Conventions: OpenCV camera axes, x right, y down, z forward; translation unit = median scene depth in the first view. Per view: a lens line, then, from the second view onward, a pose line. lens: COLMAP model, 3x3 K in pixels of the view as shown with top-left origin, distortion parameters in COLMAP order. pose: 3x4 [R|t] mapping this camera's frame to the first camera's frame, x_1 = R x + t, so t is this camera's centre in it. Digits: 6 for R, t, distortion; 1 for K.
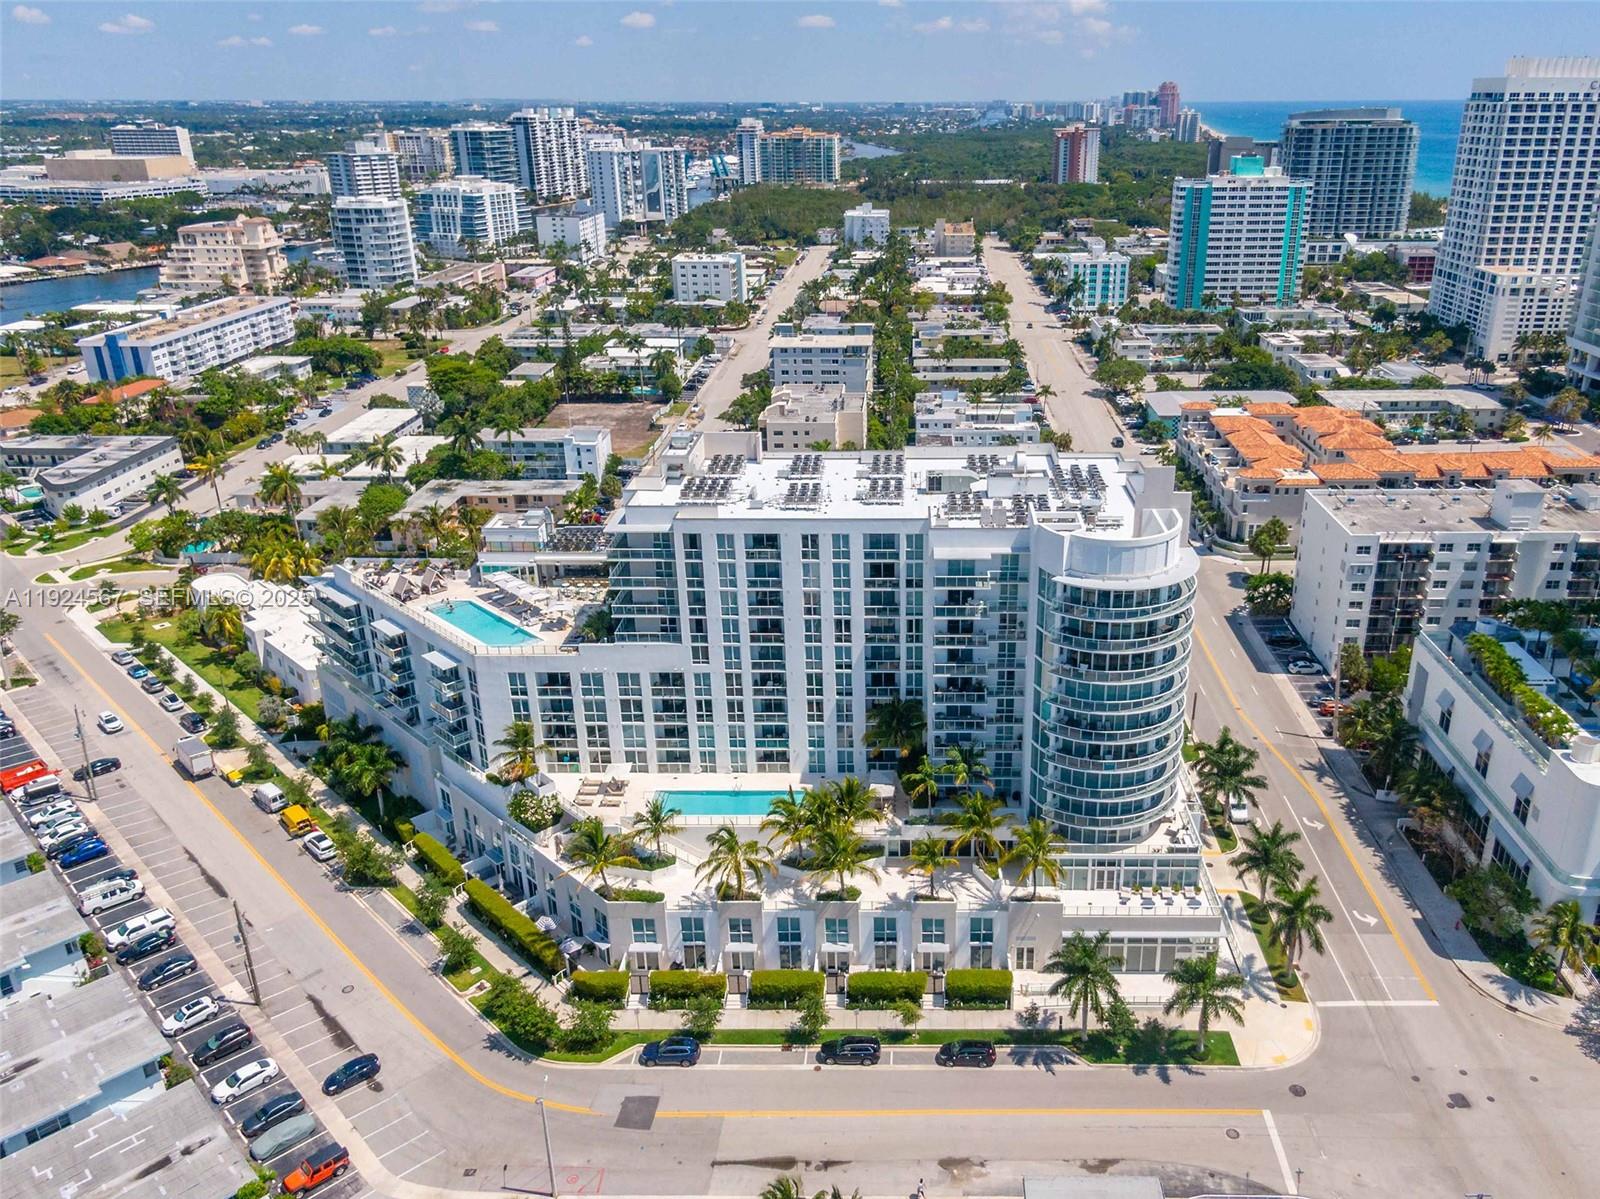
lens RADIAL K [[1221.0, 0, 881.6], [0, 1221.0, 598.8], [0, 0, 1]] dist [0.062697, -0.074094]
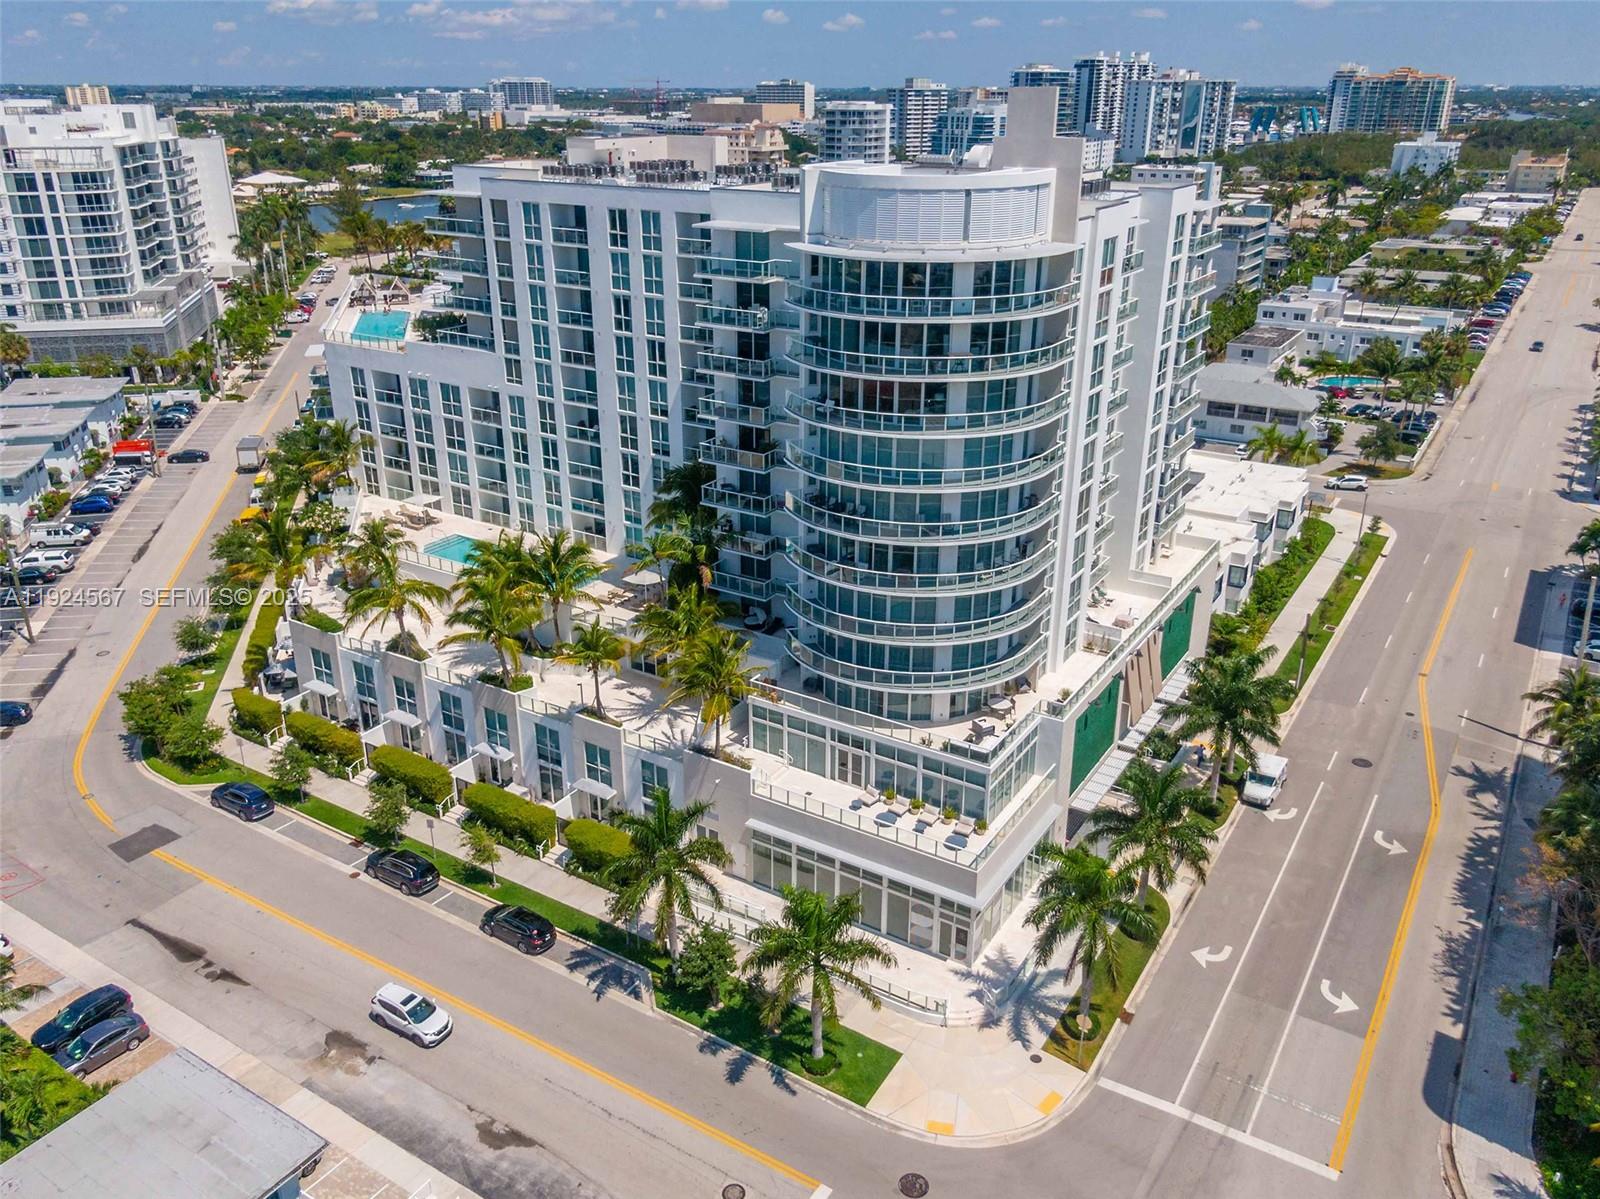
lens RADIAL K [[1213.0, 0, 769.6], [0, 1213.0, 595.6], [0, 0, 1]] dist [0.055408, -0.061104]
pose [[0.849656, 0.209645, -0.483874, 0.148074], [-0.204443, 0.976770, 0.064208, 0.038195], [0.486095, 0.044370, 0.872779, 0.149241]]
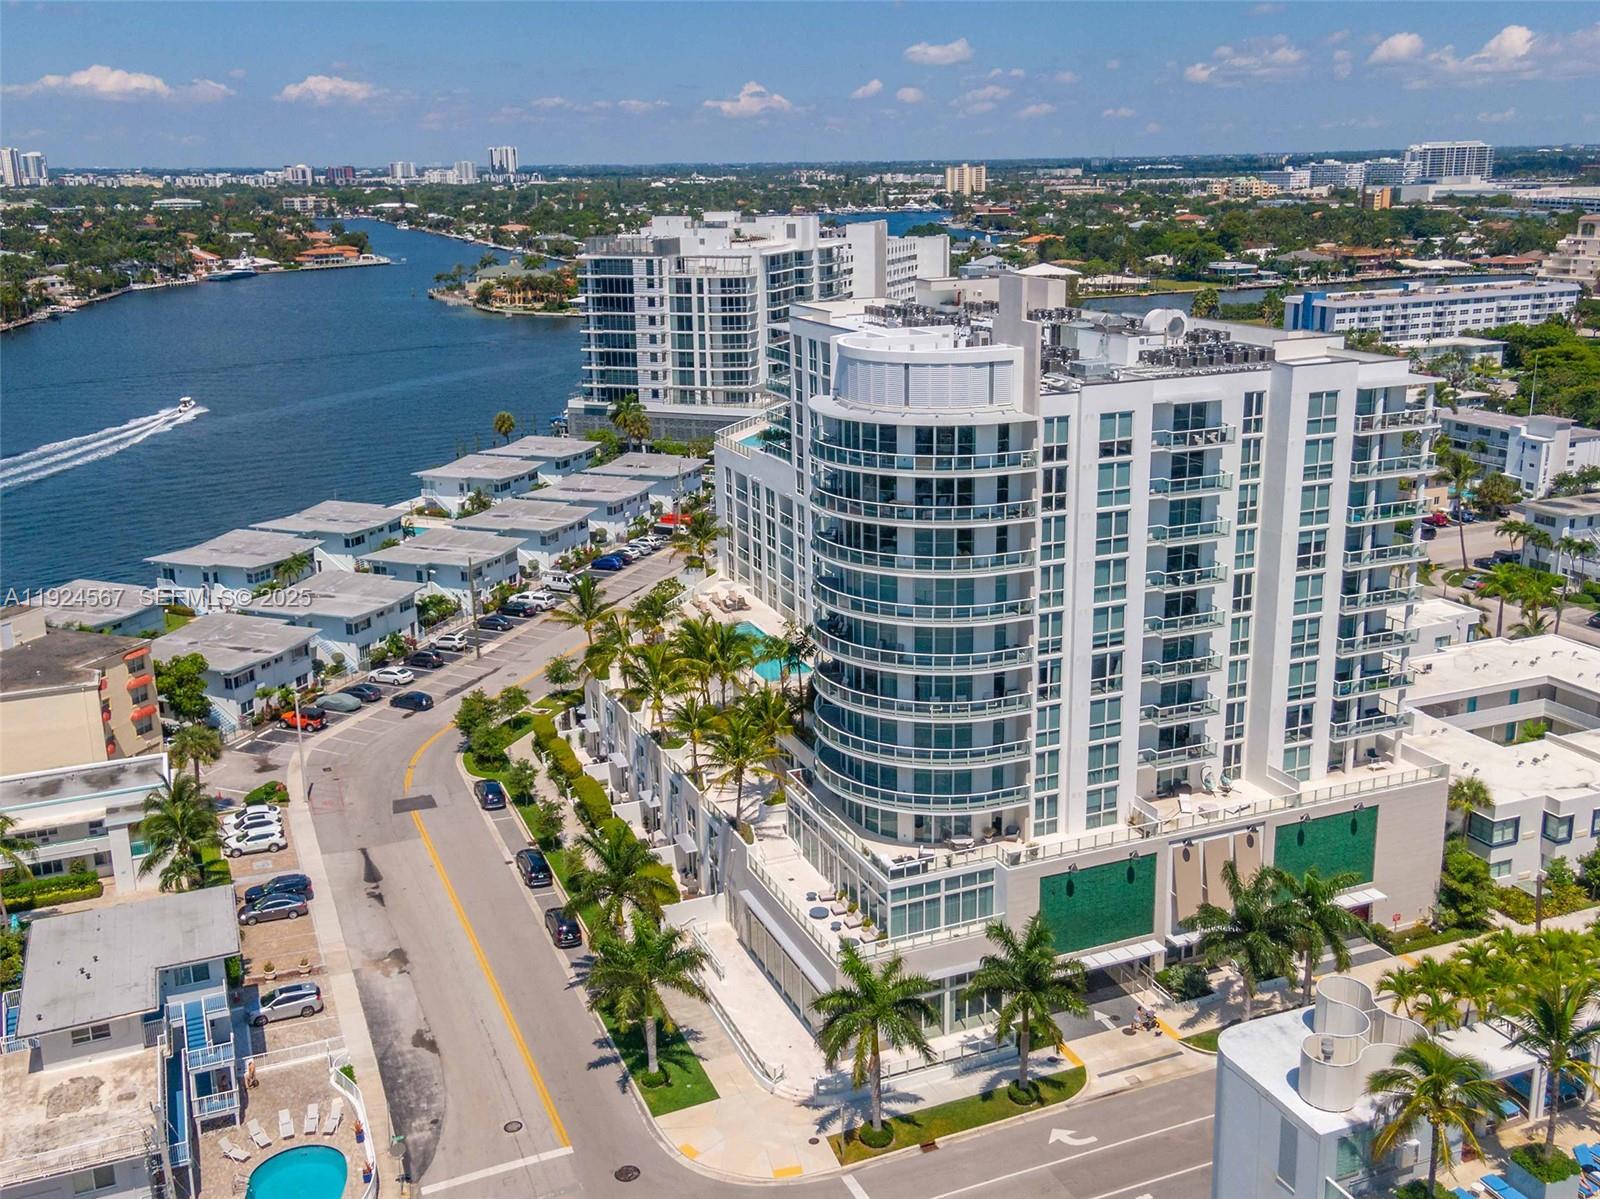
lens RADIAL K [[1487.8, 0, 800.0], [0, 1487.8, 599.5], [0, 0, 1]] dist [0.013732, 0.103703]
pose [[0.405081, 0.257561, -0.877252, 0.297336], [-0.331288, 0.935644, 0.121730, -0.001870], [0.852149, 0.241313, 0.464338, 0.194858]]
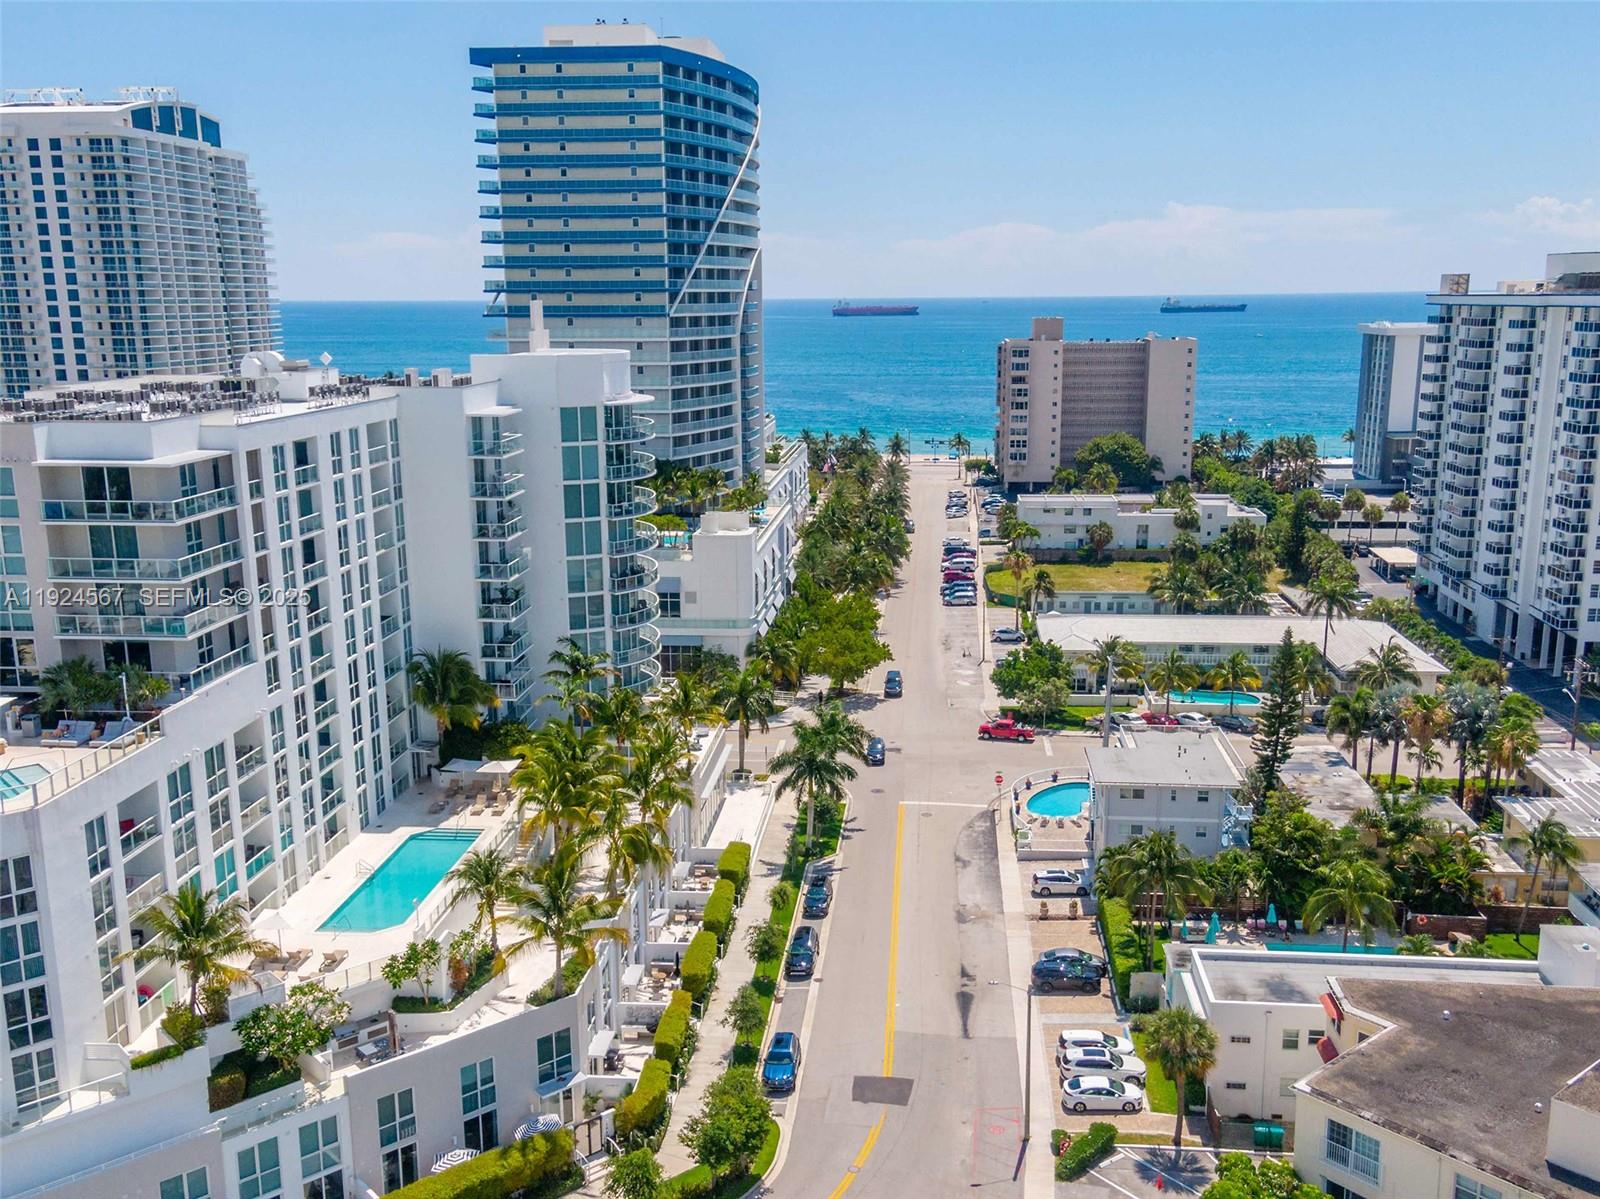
lens RADIAL K [[1502.5, 0, 822.5], [0, 1502.5, 632.5], [0, 0, 1]] dist [0.029342, 0.022384]
pose [[0.063385, -0.213717, 0.974837, -0.302288], [0.379844, 0.908450, 0.174465, 0.000847], [-0.922876, 0.359227, 0.138762, 0.242968]]
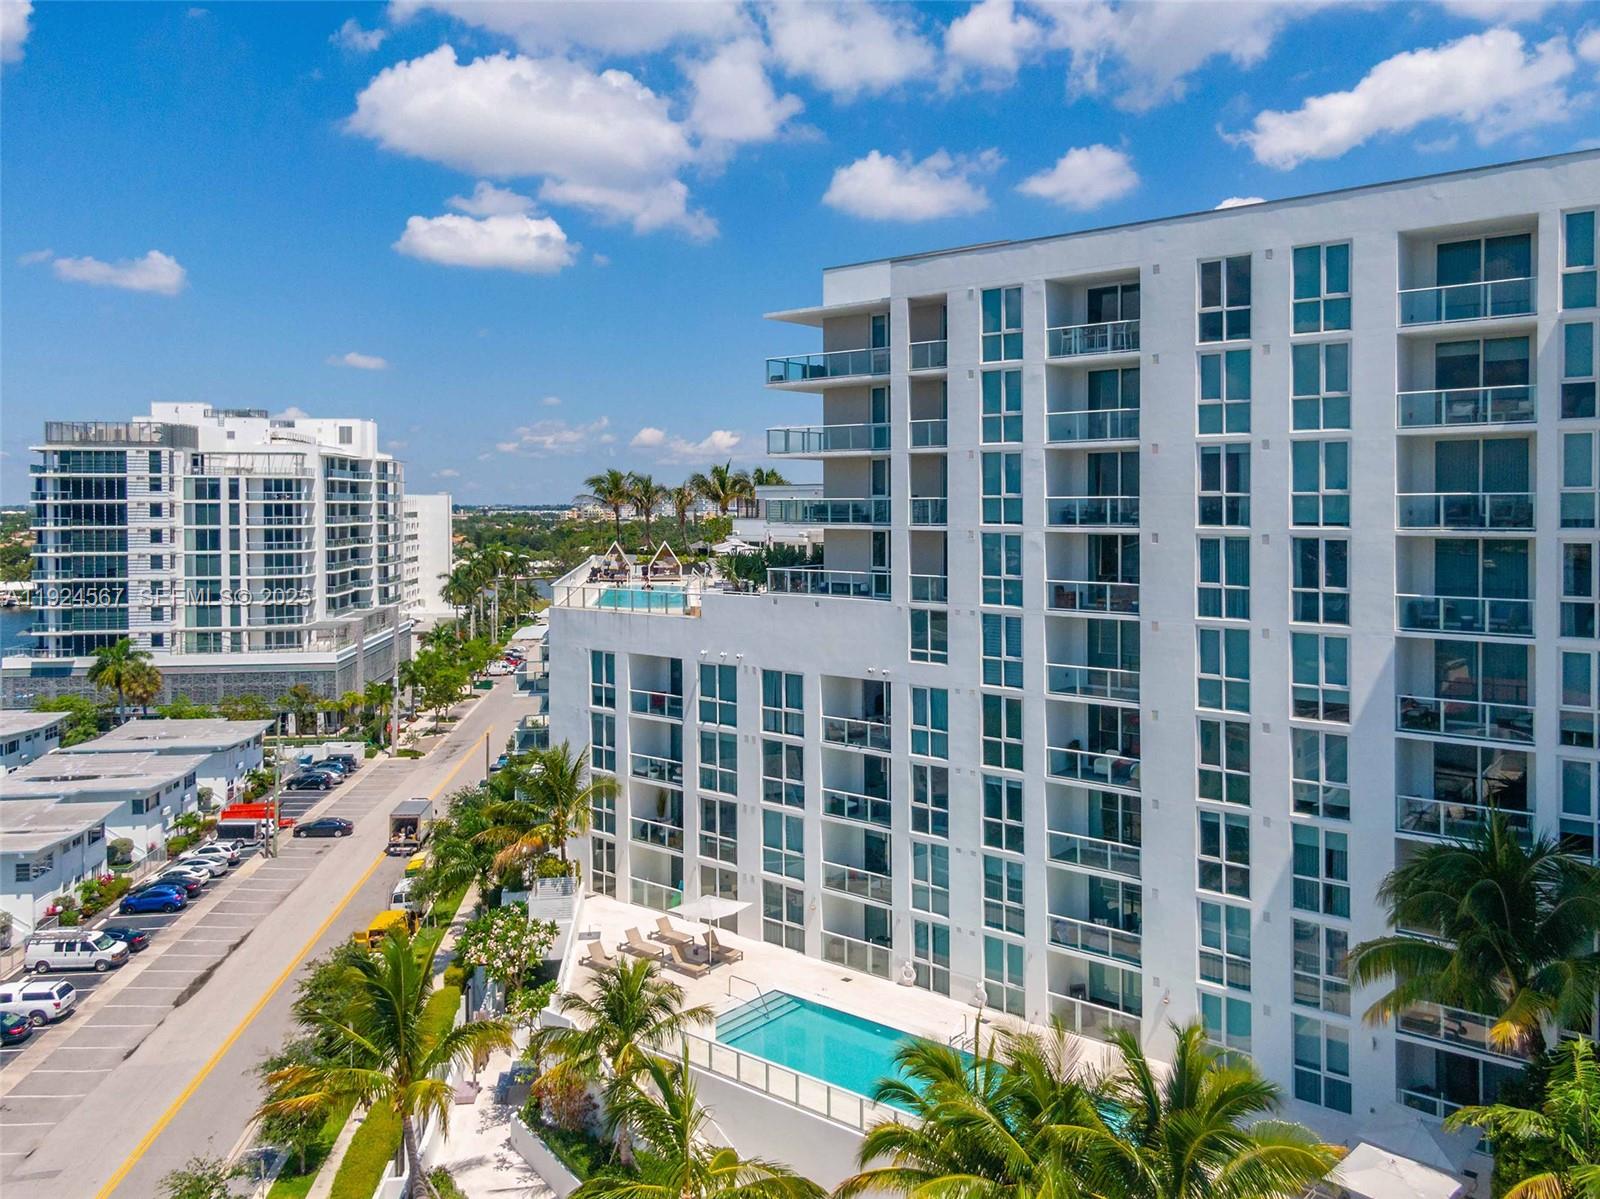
lens RADIAL K [[1238.7, 0, 824.3], [0, 1238.7, 522.8], [0, 0, 1]] dist [0.037133, -0.030508]
pose [[0.788682, 0.015367, -0.614609, 0.022668], [-0.233128, 0.932504, -0.275841, 0.046882], [0.568886, 0.360834, 0.739031, 0.253621]]
